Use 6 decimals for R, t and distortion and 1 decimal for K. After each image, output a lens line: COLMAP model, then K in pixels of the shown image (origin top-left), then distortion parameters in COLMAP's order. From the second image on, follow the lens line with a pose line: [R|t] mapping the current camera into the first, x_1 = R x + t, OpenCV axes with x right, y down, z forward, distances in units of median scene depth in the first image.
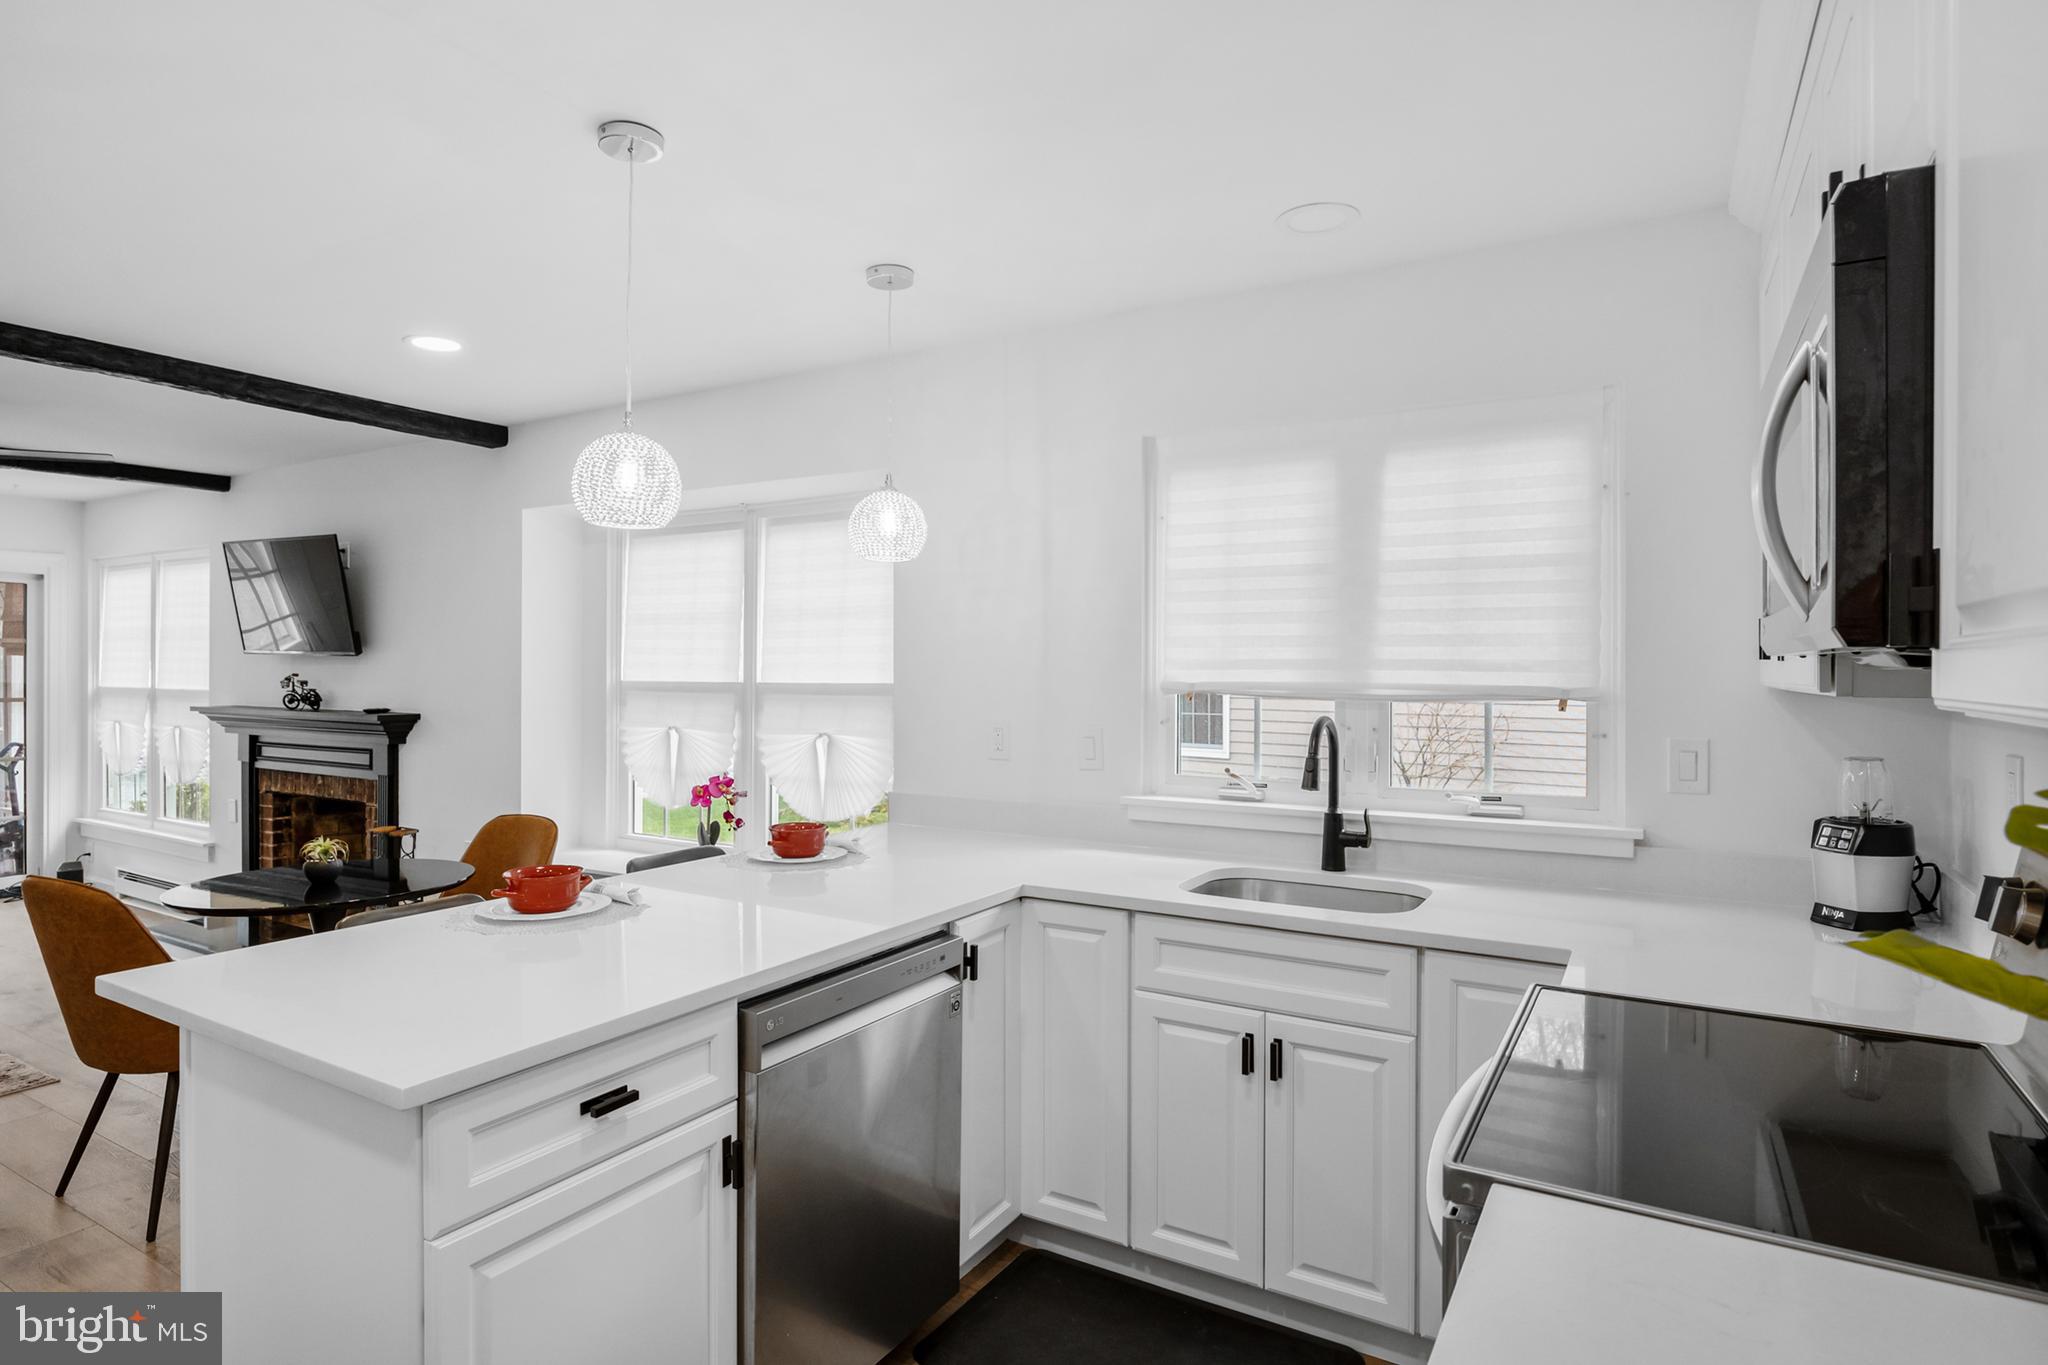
lens RADIAL K [[1099.2, 0, 1023.7], [0, 1099.2, 674.8], [0, 0, 1]] dist [-0.020238, 0.000249]
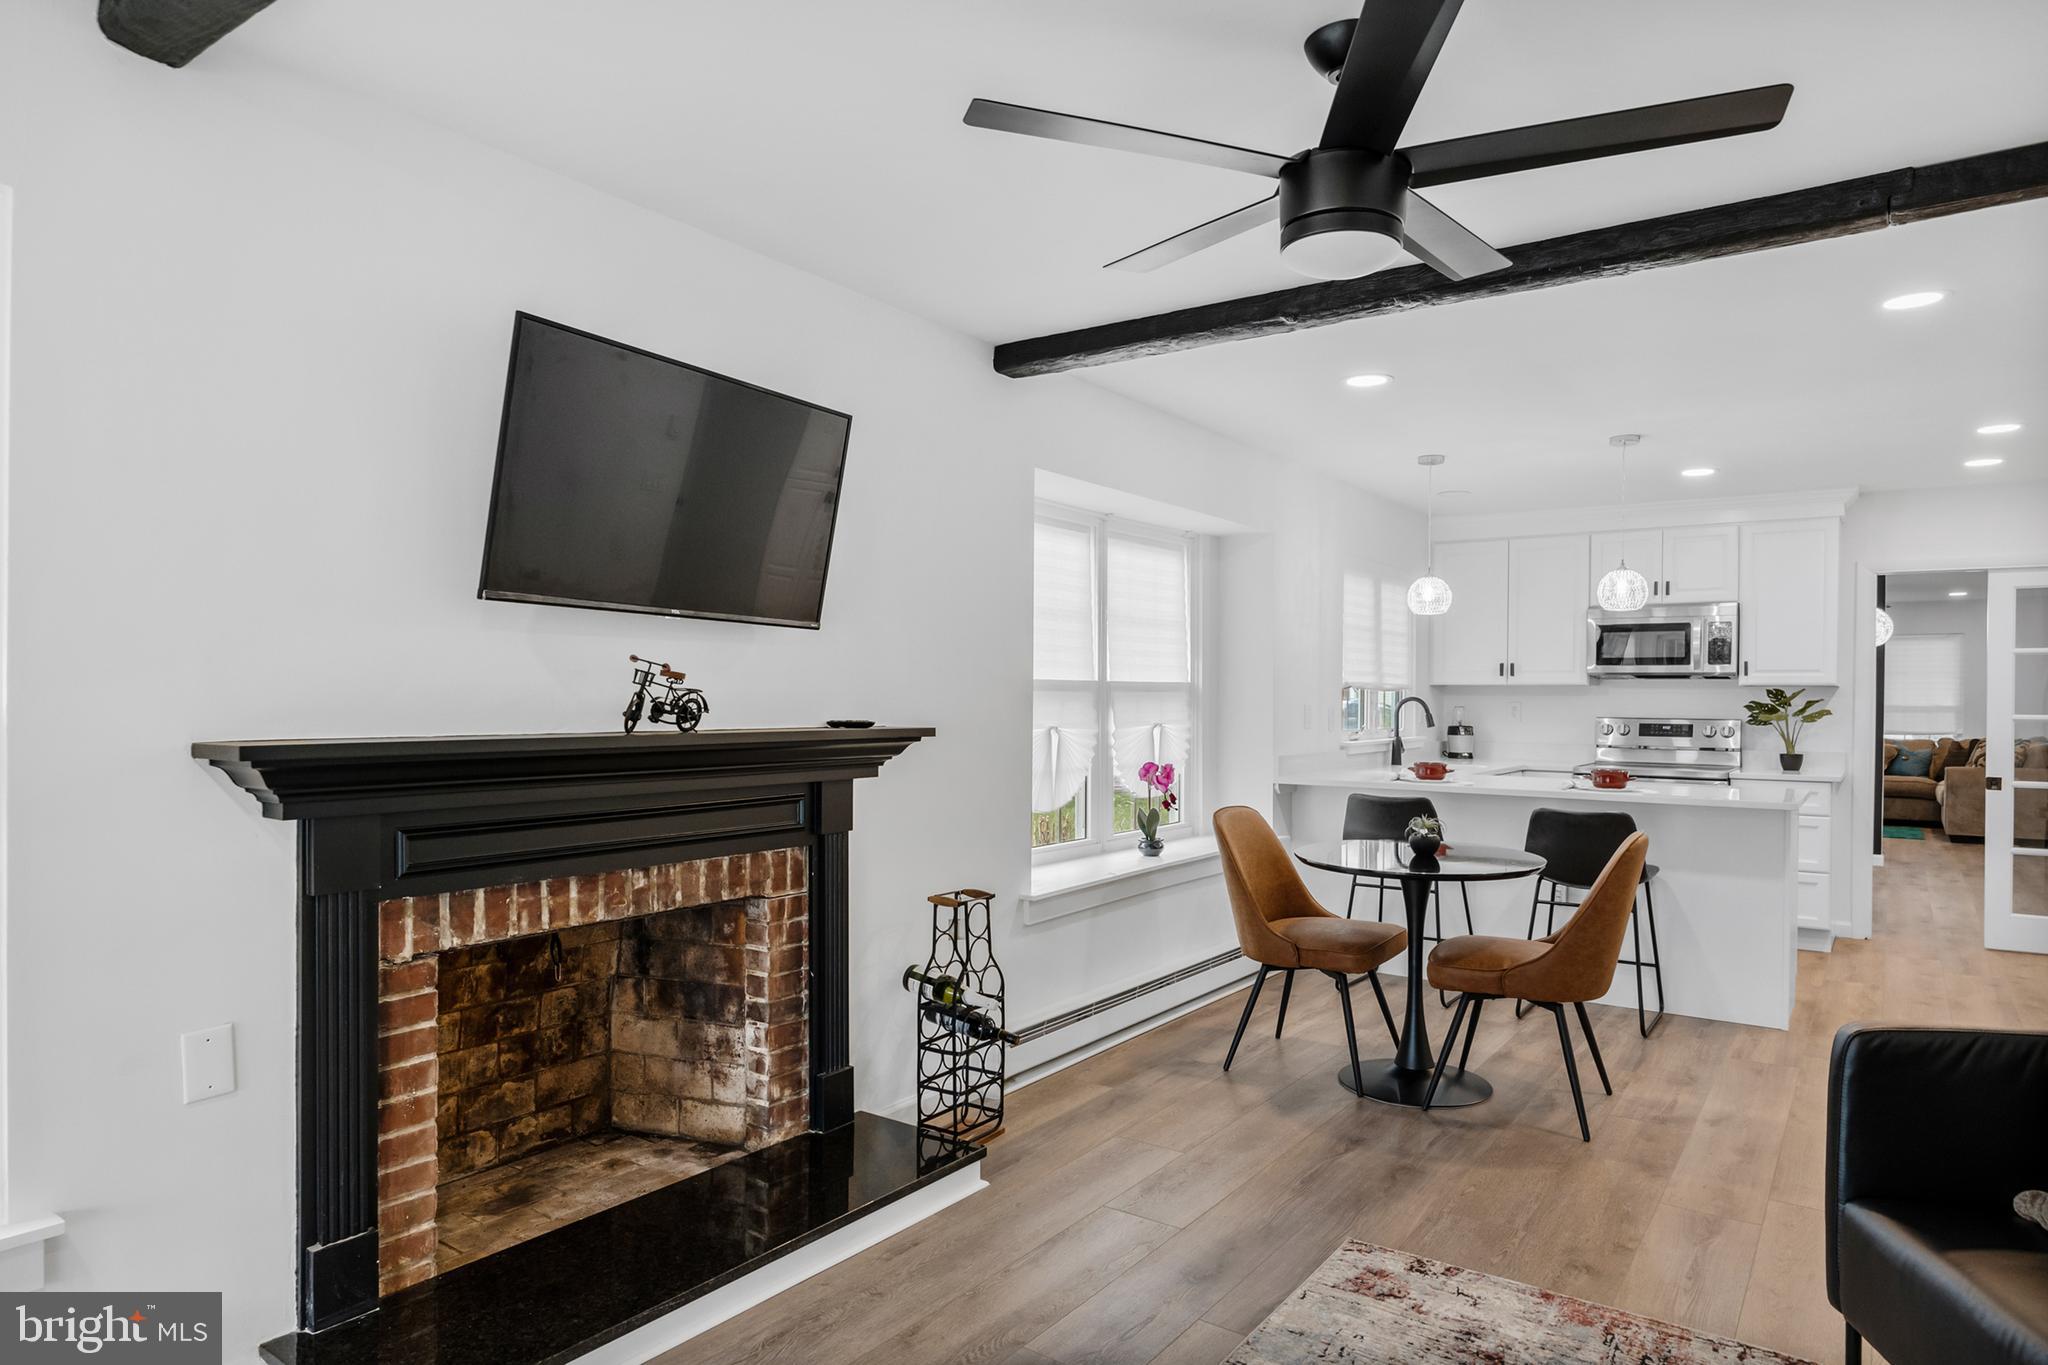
lens RADIAL K [[1204.5, 0, 1031.9], [0, 1204.5, 712.0], [0, 0, 1]] dist [-0.006845, 0.002712]
pose [[0.091221, -0.016366, 0.995696, -2.242587], [-0.002587, 0.999858, 0.016671, 0.028354], [-0.995827, -0.004097, 0.091166, 1.505817]]
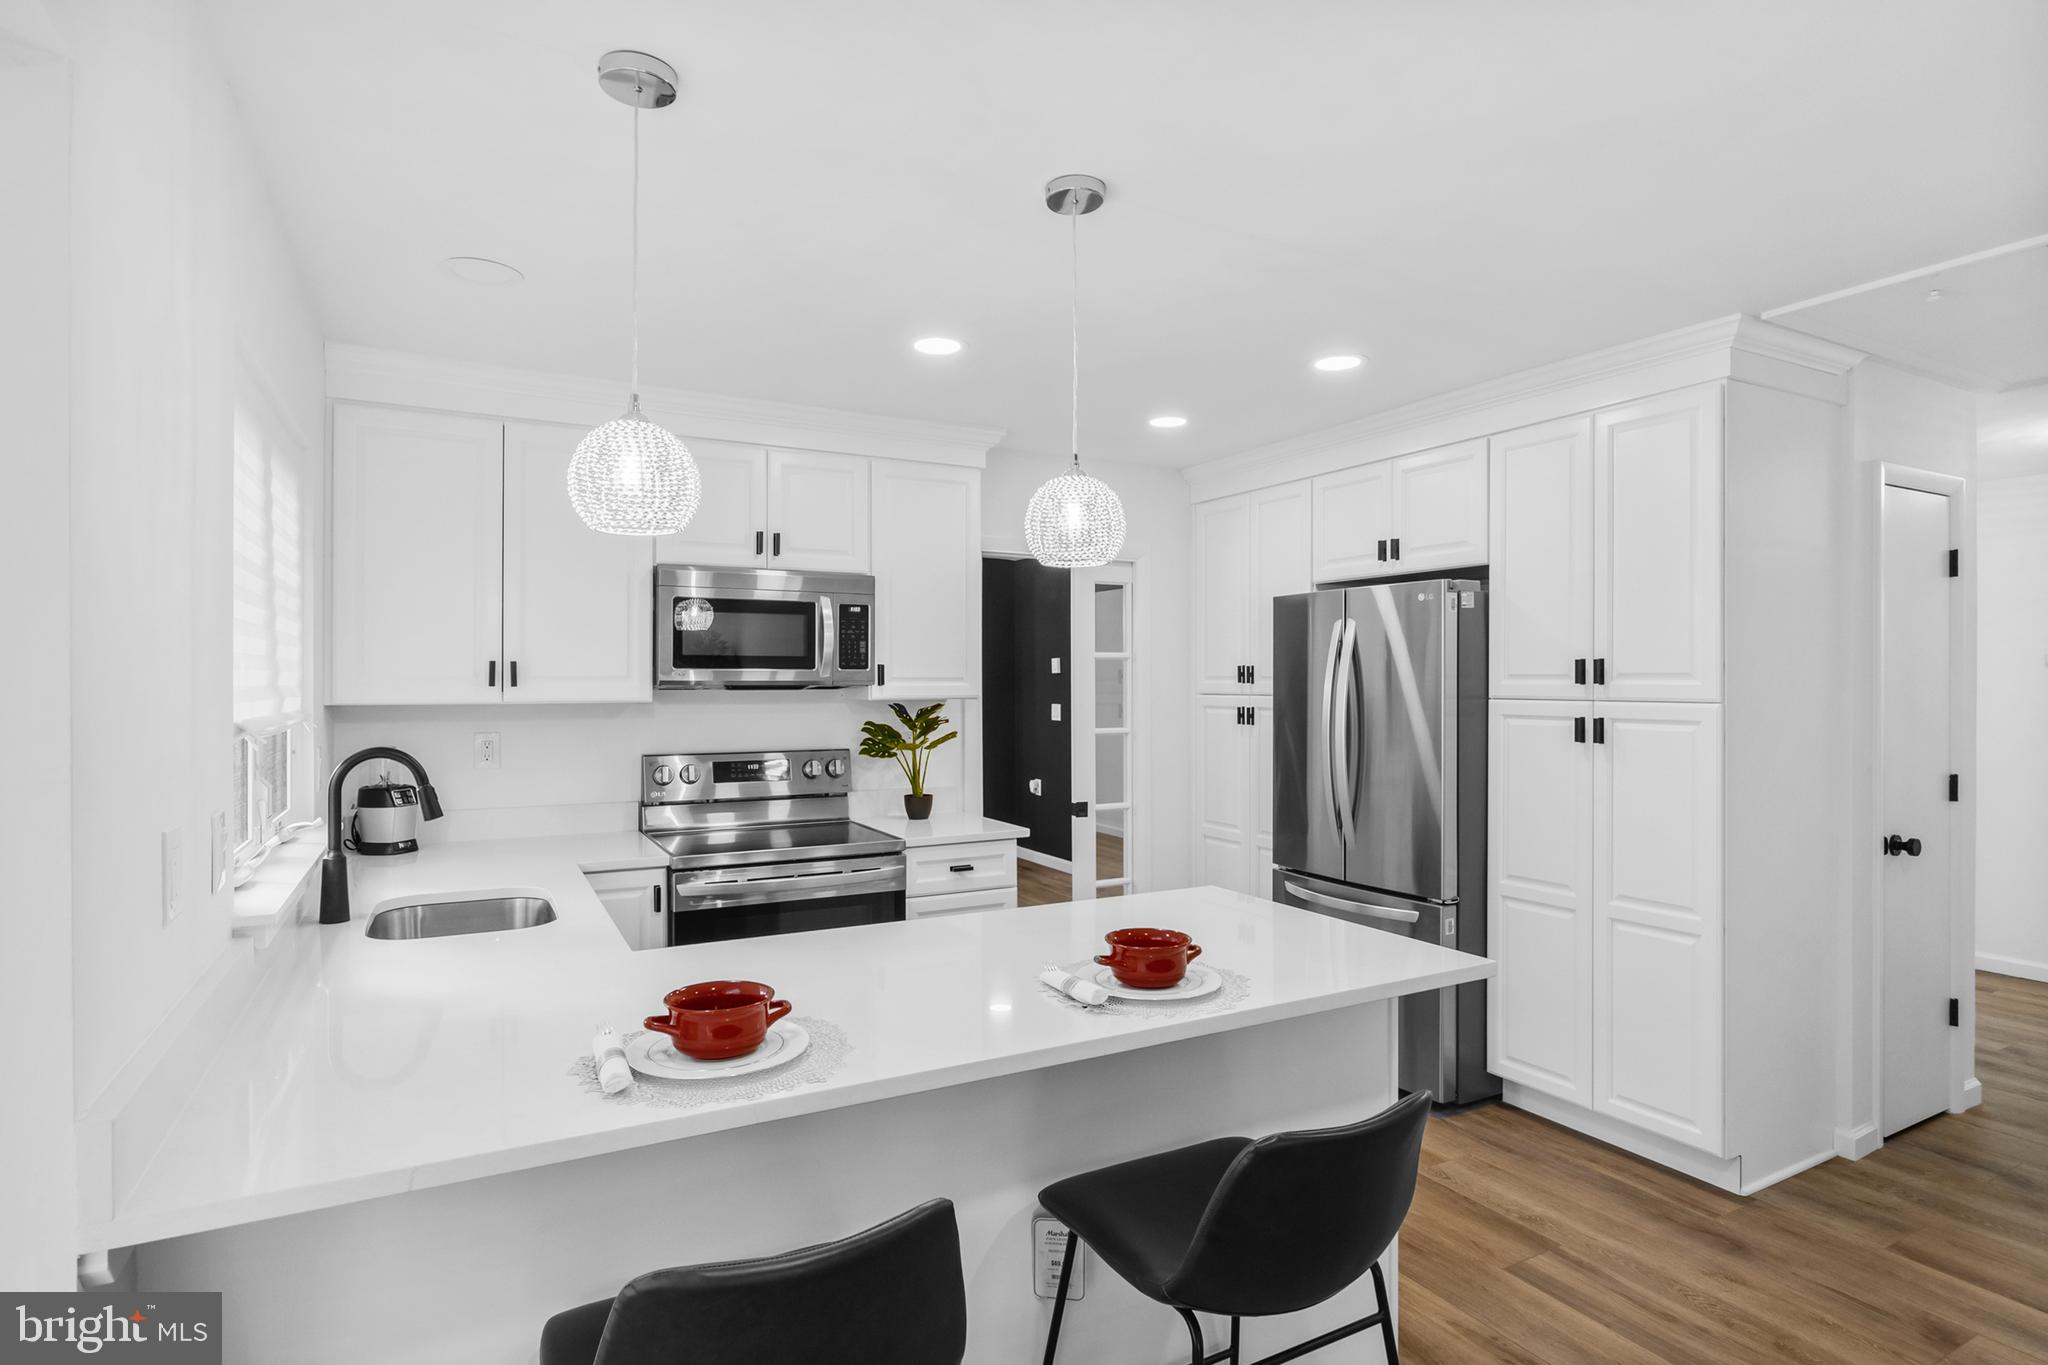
lens RADIAL K [[1081.4, 0, 1027.9], [0, 1081.4, 696.5], [0, 0, 1]] dist [0.000513, 0.000021]
pose [[-0.855487, -0.010768, 0.517713, -0.653558], [-0.000583, 0.999803, 0.019833, -0.022117], [-0.517824, 0.016665, -0.855325, 1.445923]]
